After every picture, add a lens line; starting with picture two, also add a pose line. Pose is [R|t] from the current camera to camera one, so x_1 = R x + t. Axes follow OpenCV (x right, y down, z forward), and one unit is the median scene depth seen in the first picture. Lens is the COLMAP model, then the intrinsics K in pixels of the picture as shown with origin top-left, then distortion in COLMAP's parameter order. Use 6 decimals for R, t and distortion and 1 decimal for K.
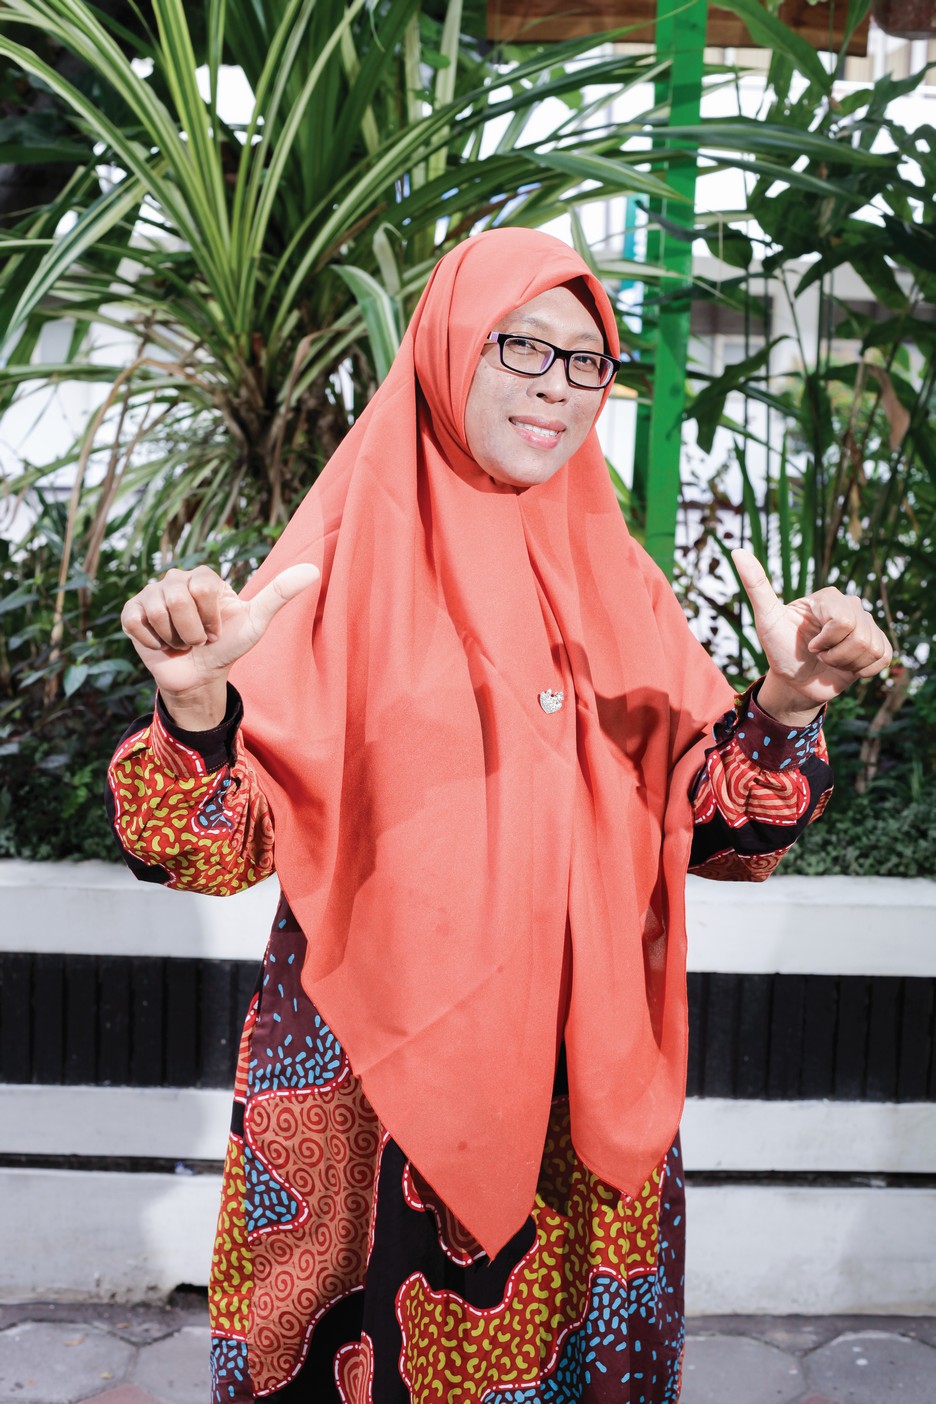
lens RADIAL K [[2071.7, 0, 468.0], [0, 2071.7, 702.0], [0, 0, 1]] dist [-0.141888, 0.109703]
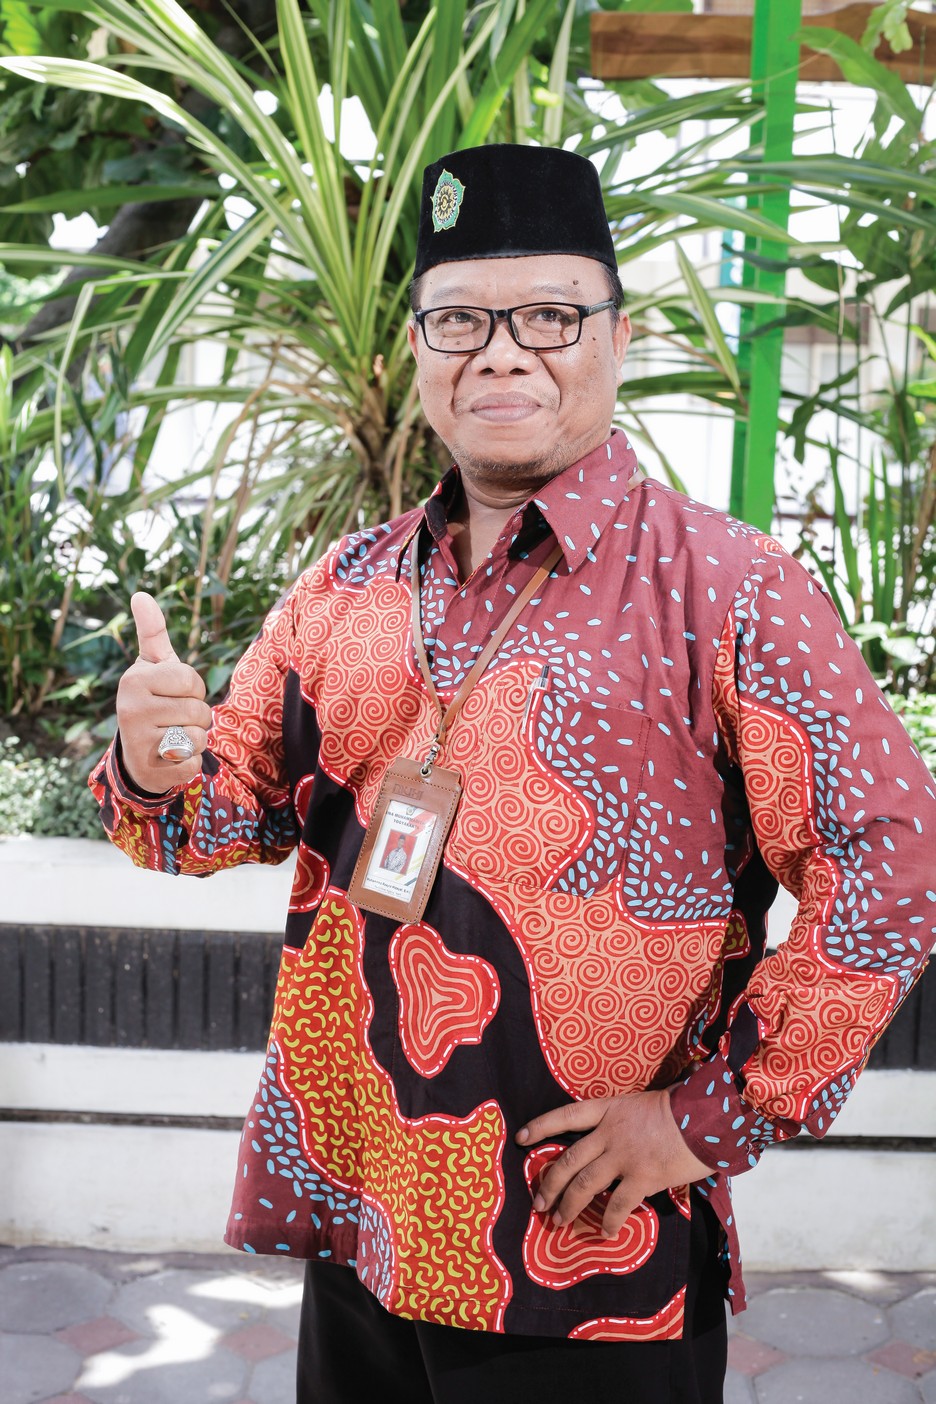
lens RADIAL K [[2071.7, 0, 468.0], [0, 2071.7, 702.0], [0, 0, 1]] dist [-0.141888, 0.109703]
pose [[0.998871, 0.000918, -0.047490, -0.004609], [-0.001161, 0.999986, -0.005087, 0.006014], [0.047485, 0.005136, 0.998859, -0.068190]]
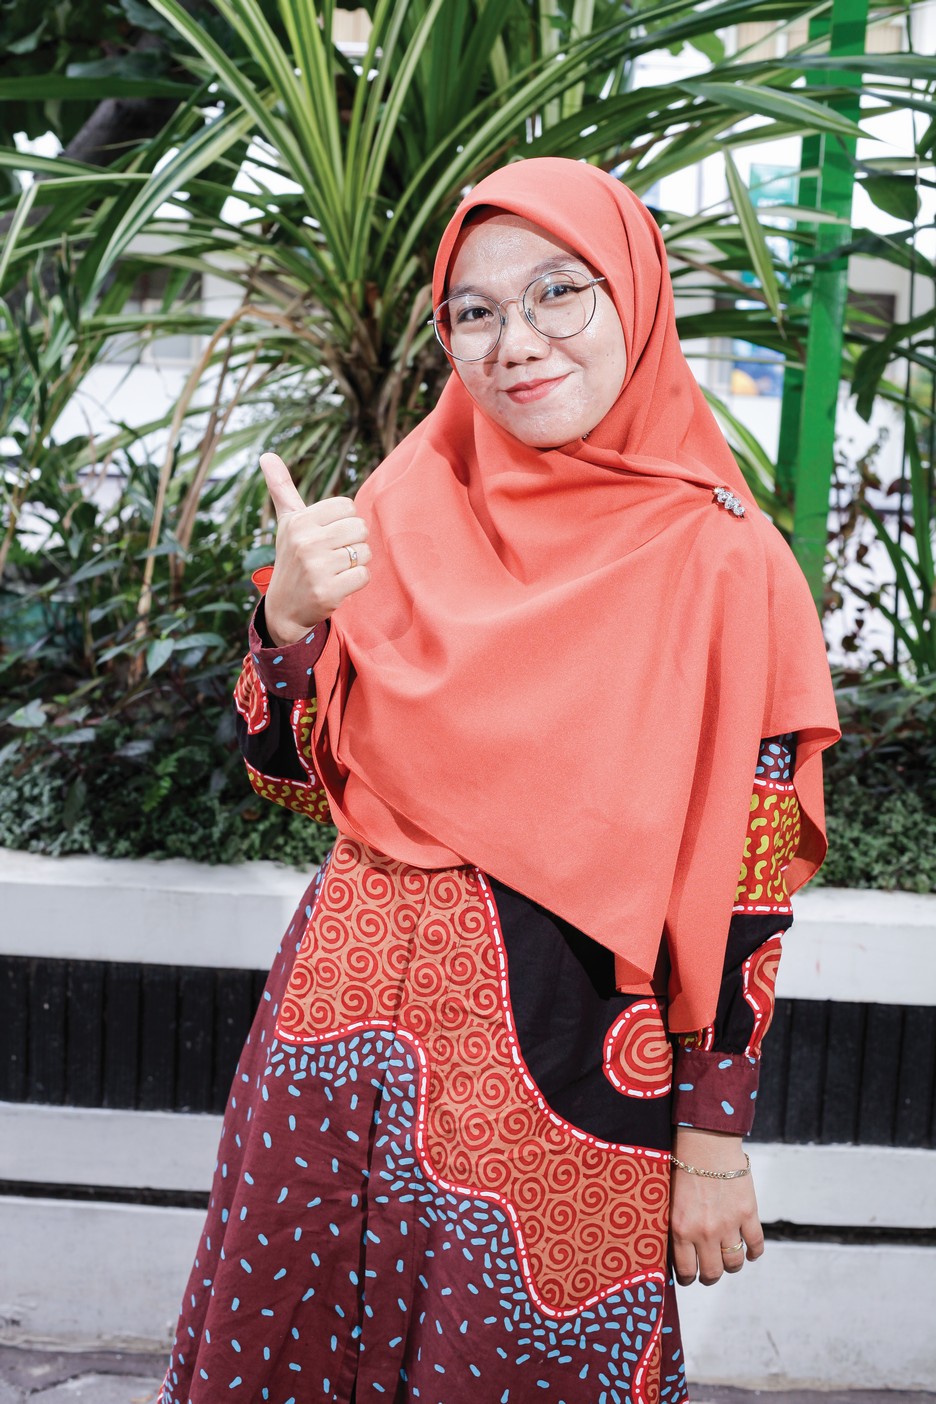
lens RADIAL K [[2071.7, 0, 468.0], [0, 2071.7, 702.0], [0, 0, 1]] dist [-0.141888, 0.109703]
pose [[0.998484, 0.021048, -0.050863, -0.009759], [-0.021048, 0.999778, 0.000529, 0.004766], [0.050863, 0.000543, 0.998705, 0.094550]]
